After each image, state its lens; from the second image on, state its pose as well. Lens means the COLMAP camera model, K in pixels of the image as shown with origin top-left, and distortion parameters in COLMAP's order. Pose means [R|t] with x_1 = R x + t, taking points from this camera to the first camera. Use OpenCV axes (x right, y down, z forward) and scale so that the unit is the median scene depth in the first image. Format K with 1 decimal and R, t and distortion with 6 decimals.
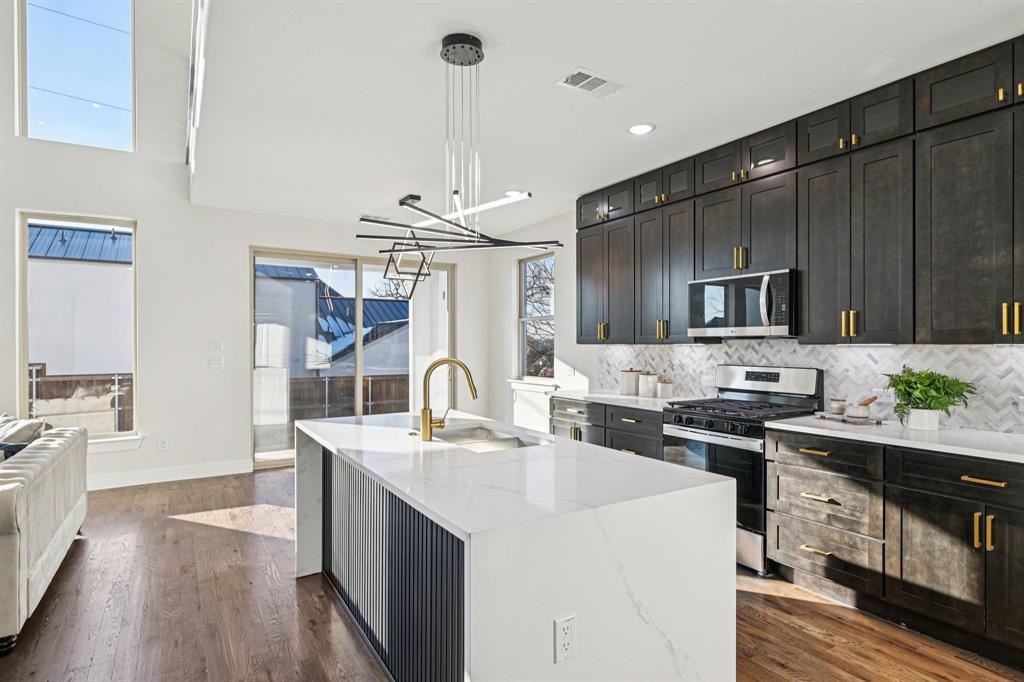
lens RADIAL K [[542.5, 0, 502.2], [0, 542.5, 342.1], [0, 0, 1]] dist [-0.001360, 0.000533]
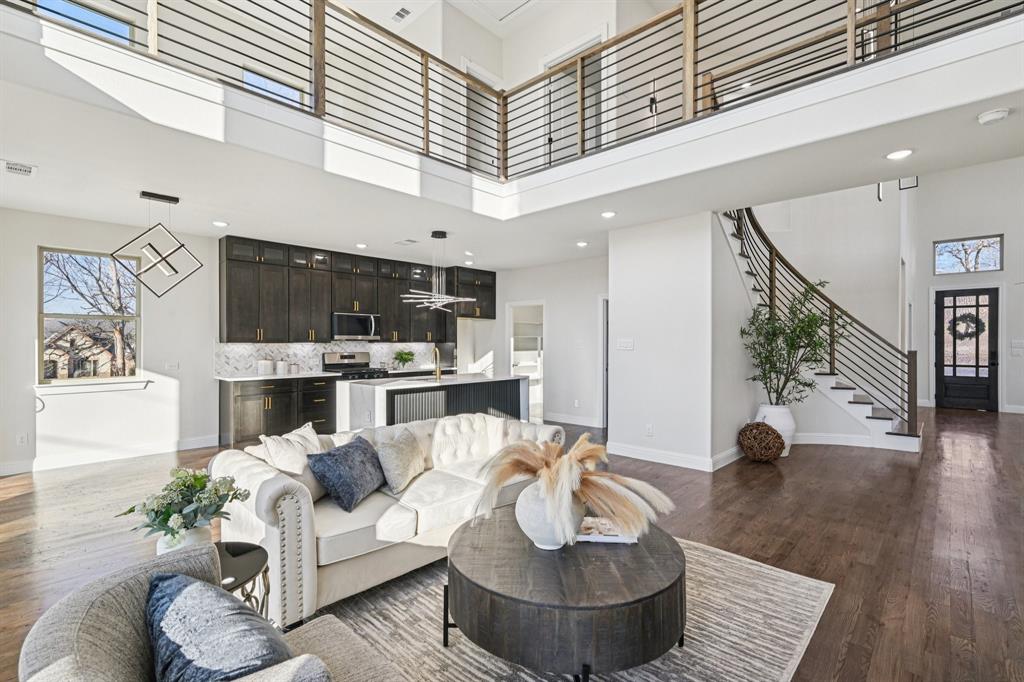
lens RADIAL K [[472.8, 0, 511.9], [0, 472.8, 342.5], [0, 0, 1]] dist [-0.012265, -0.000209]
pose [[-0.268925, 0.001172, 0.963160, -1.584728], [-0.000885, 0.999999, -0.001464, 0.004137], [-0.963161, -0.001247, -0.268923, 0.835348]]
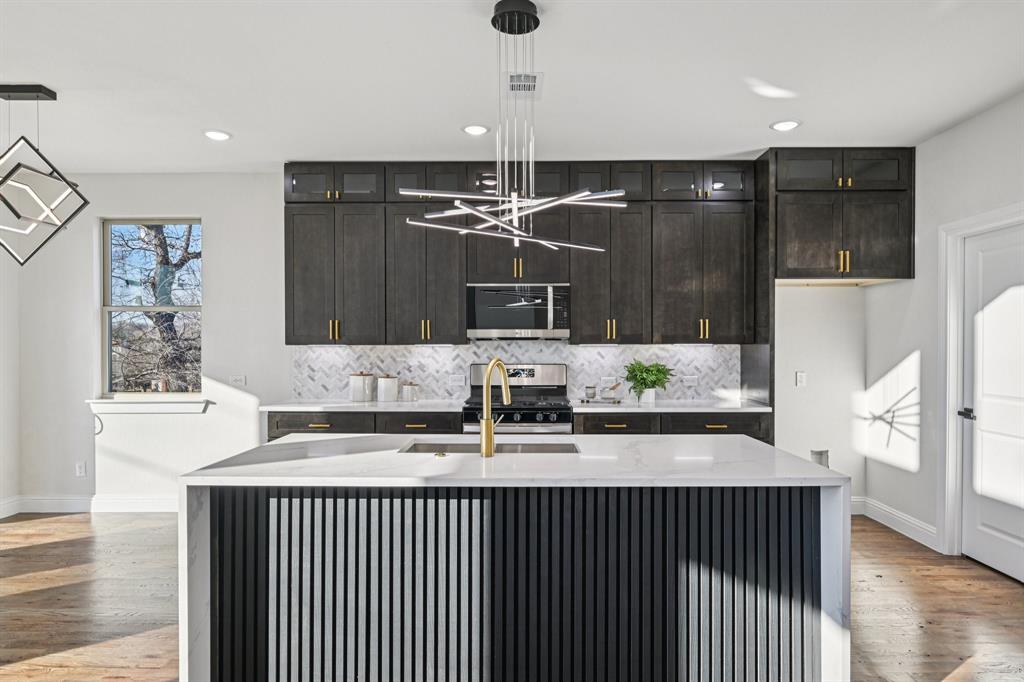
lens RADIAL K [[616.4, 0, 518.8], [0, 616.4, 348.5], [0, 0, 1]] dist [-0.006057, 0.003208]
pose [[0.529021, -0.004695, 0.848596, -0.601312], [-0.001365, 0.999979, 0.006384, 0.003371], [-0.848608, -0.004536, 0.529003, 0.298589]]
